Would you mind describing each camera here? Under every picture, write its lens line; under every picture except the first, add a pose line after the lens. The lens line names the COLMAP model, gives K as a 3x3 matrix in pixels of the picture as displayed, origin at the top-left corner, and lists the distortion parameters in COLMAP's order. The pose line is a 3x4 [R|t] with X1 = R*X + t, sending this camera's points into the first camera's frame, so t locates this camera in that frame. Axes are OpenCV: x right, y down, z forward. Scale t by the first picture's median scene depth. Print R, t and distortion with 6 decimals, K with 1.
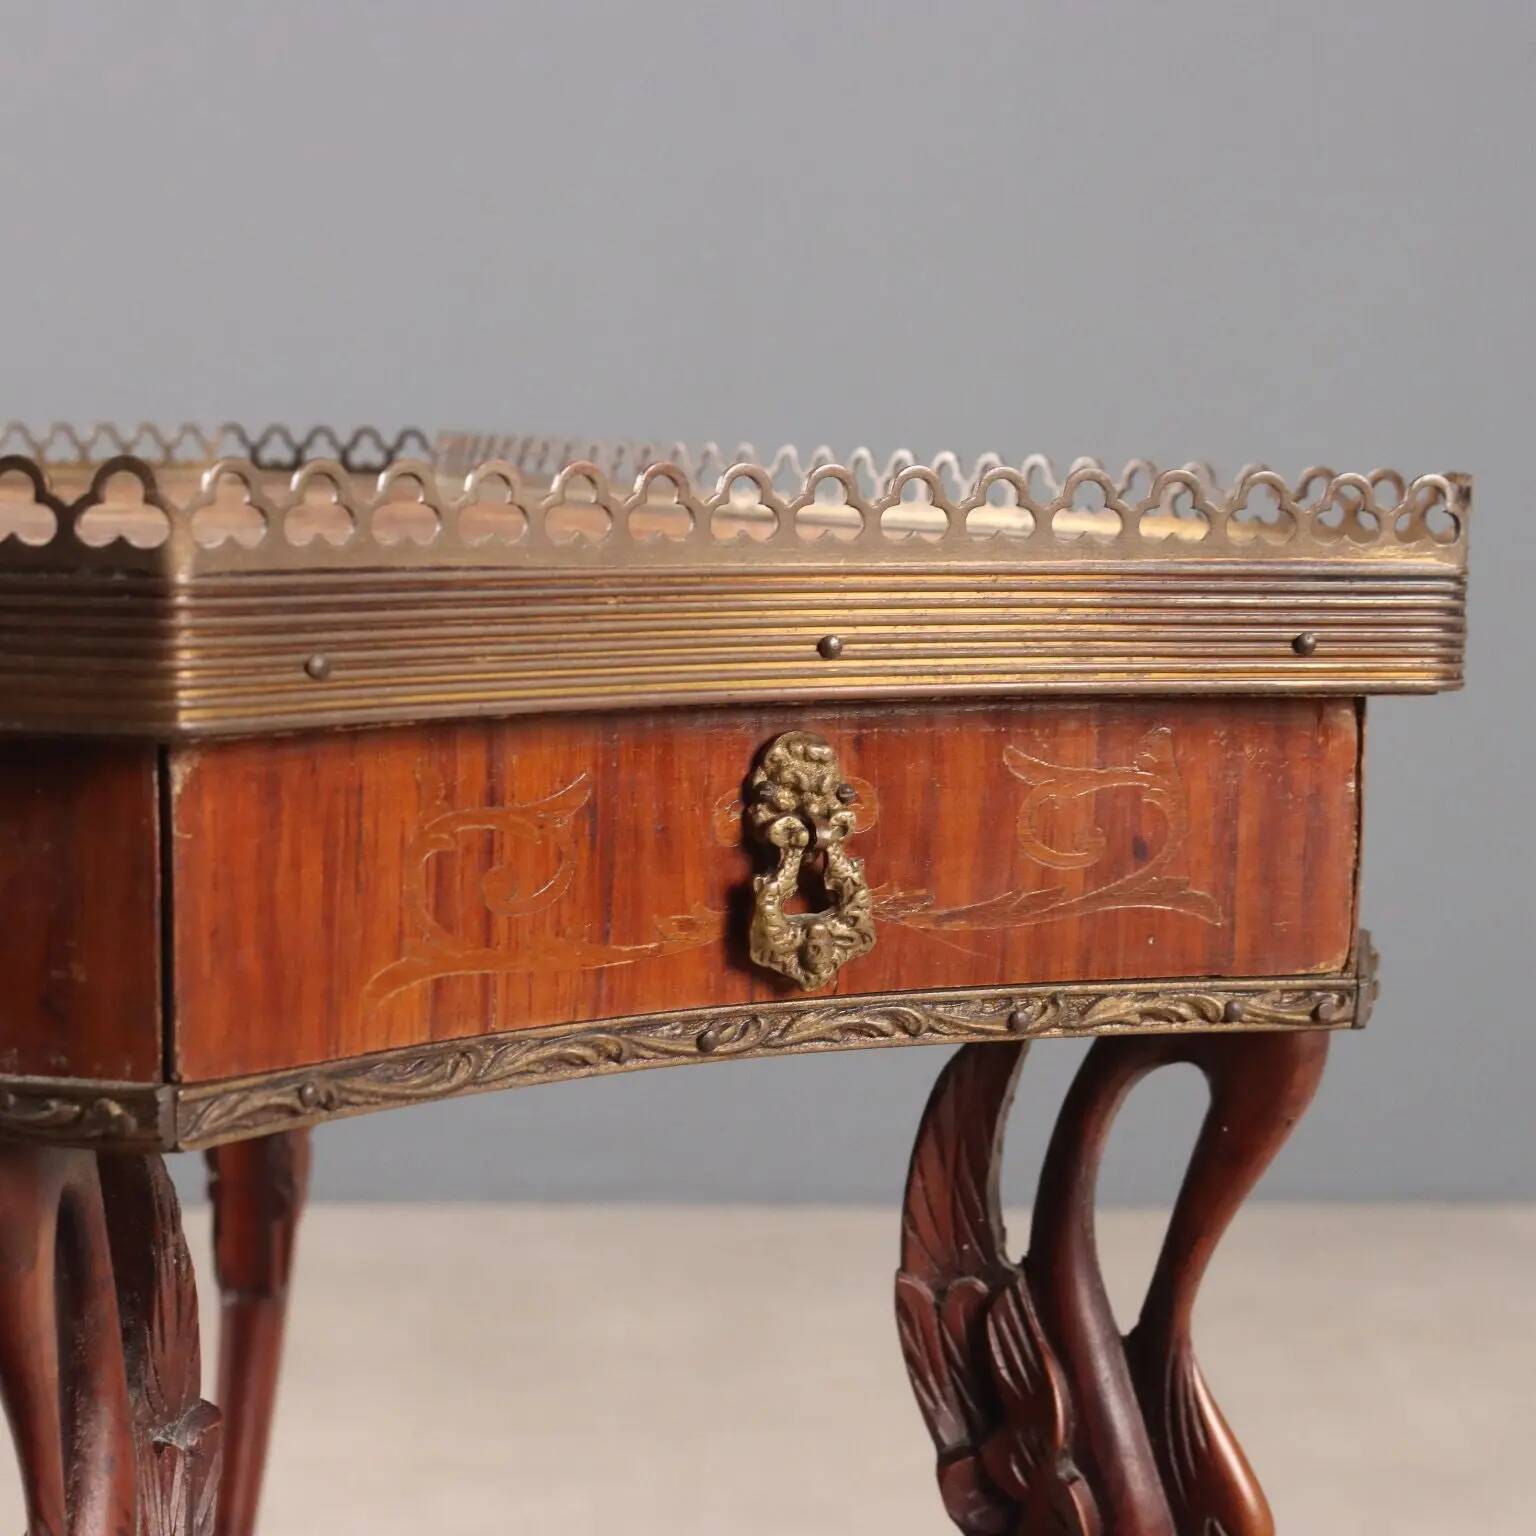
lens RADIAL K [[2372.9, 0, 768.0], [0, 2372.9, 768.0], [0, 0, 1]] dist [-0.045483, -0.113693]
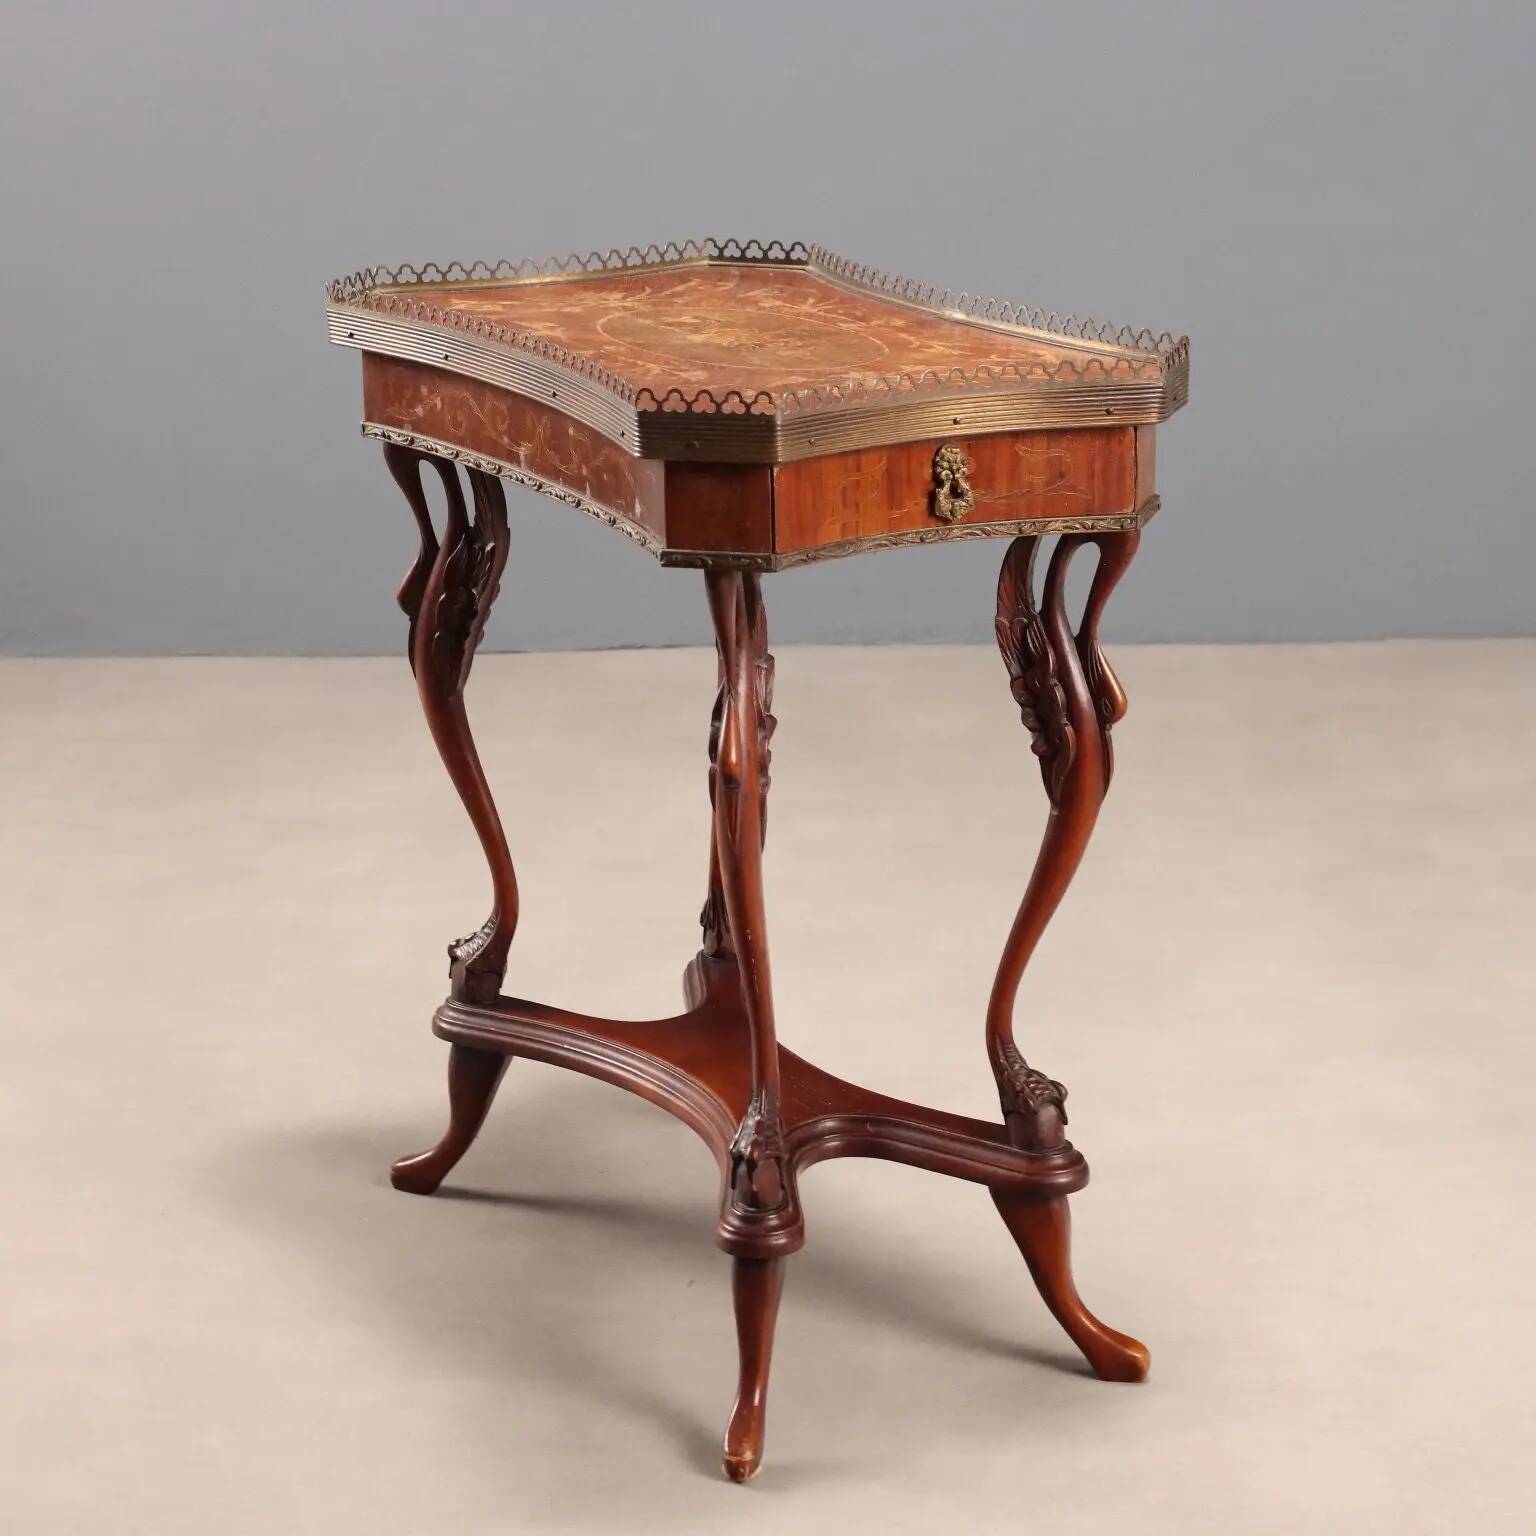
lens RADIAL K [[2372.9, 0, 768.0], [0, 2372.9, 768.0], [0, 0, 1]] dist [-0.045483, -0.113693]
pose [[0.991656, -0.003564, -0.128862, 0.183330], [0.031759, 0.975562, 0.217416, -0.296190], [0.124938, -0.219695, 0.967535, -2.279443]]
